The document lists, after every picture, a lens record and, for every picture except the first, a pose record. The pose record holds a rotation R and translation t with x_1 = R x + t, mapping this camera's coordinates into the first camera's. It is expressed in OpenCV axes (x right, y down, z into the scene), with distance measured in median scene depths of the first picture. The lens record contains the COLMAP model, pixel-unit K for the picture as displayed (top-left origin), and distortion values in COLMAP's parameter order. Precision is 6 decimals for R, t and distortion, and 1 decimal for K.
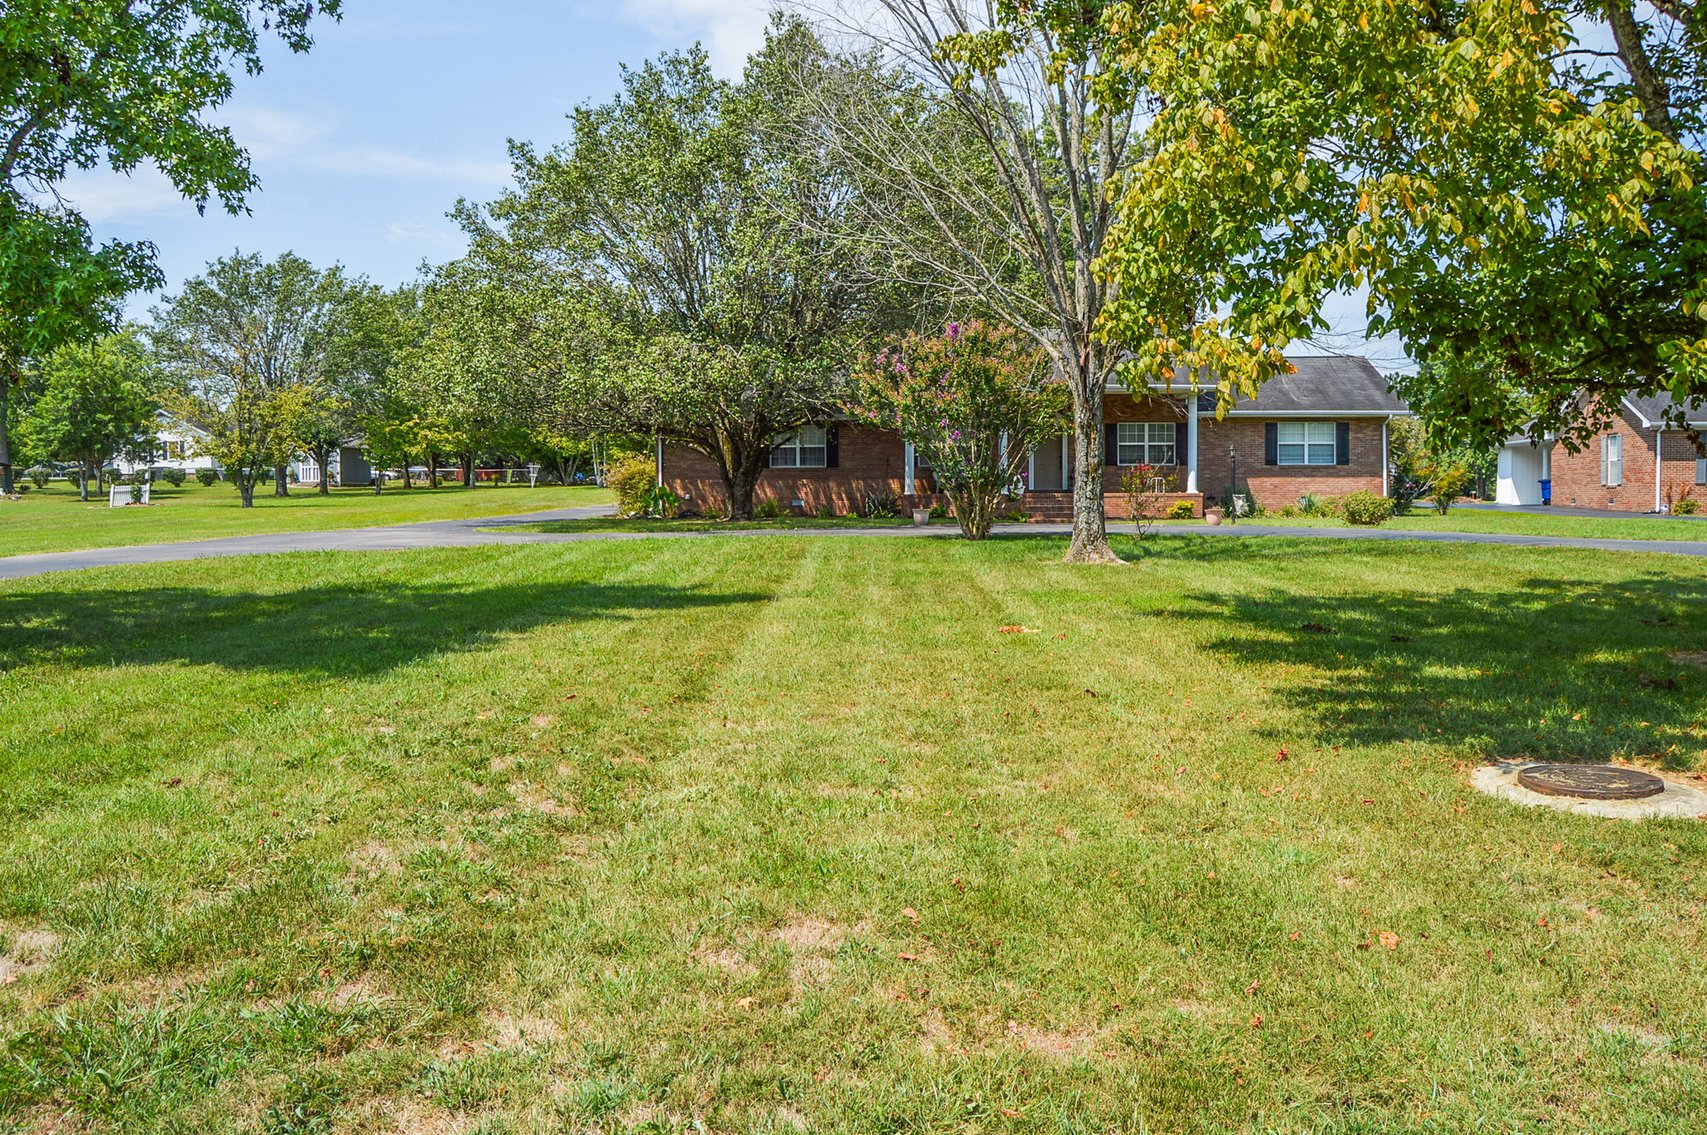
lens RADIAL K [[1339.3, 0, 853.5], [0, 1339.3, 567.5], [0, 0, 1]] dist [-0.082098, 0.001402]
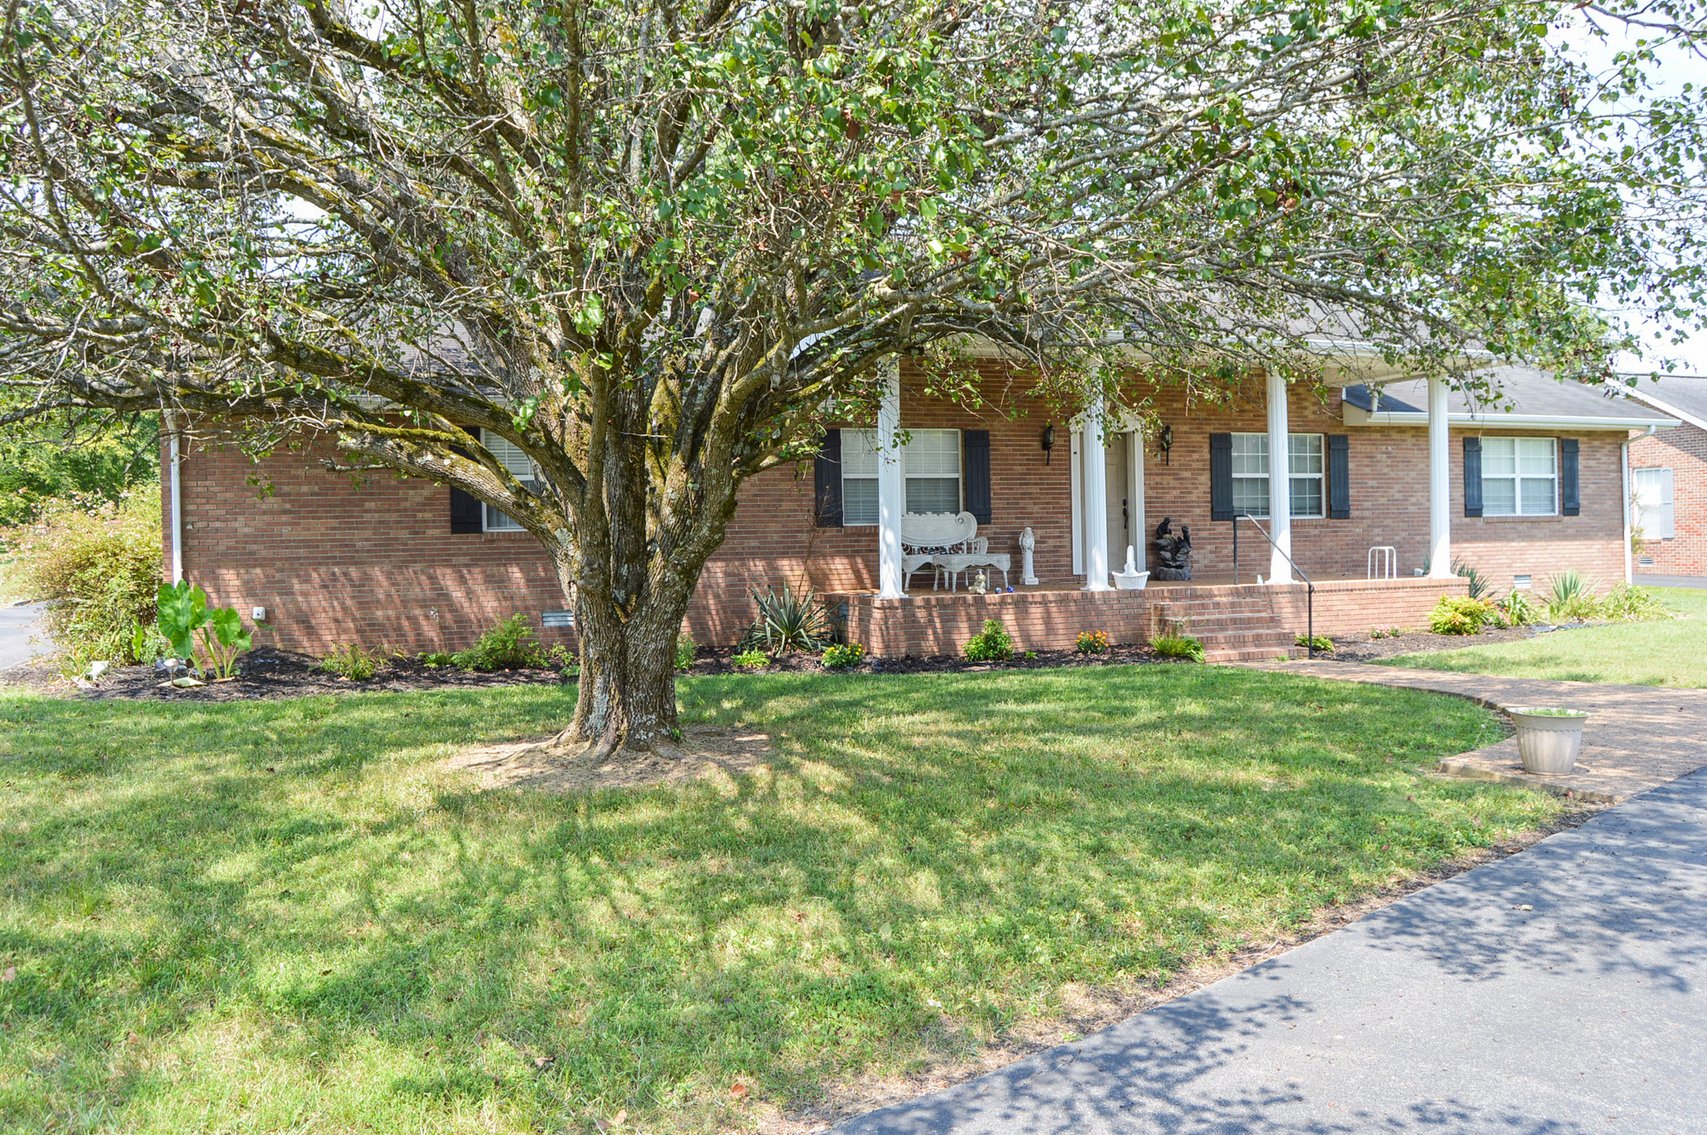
lens RADIAL K [[1339.3, 0, 853.5], [0, 1339.3, 567.5], [0, 0, 1]] dist [-0.082098, 0.001402]
pose [[0.921384, -0.020610, 0.388107, -0.212290], [0.037079, 0.998700, -0.034992, -0.088020], [-0.386881, 0.046631, 0.920950, 1.128800]]
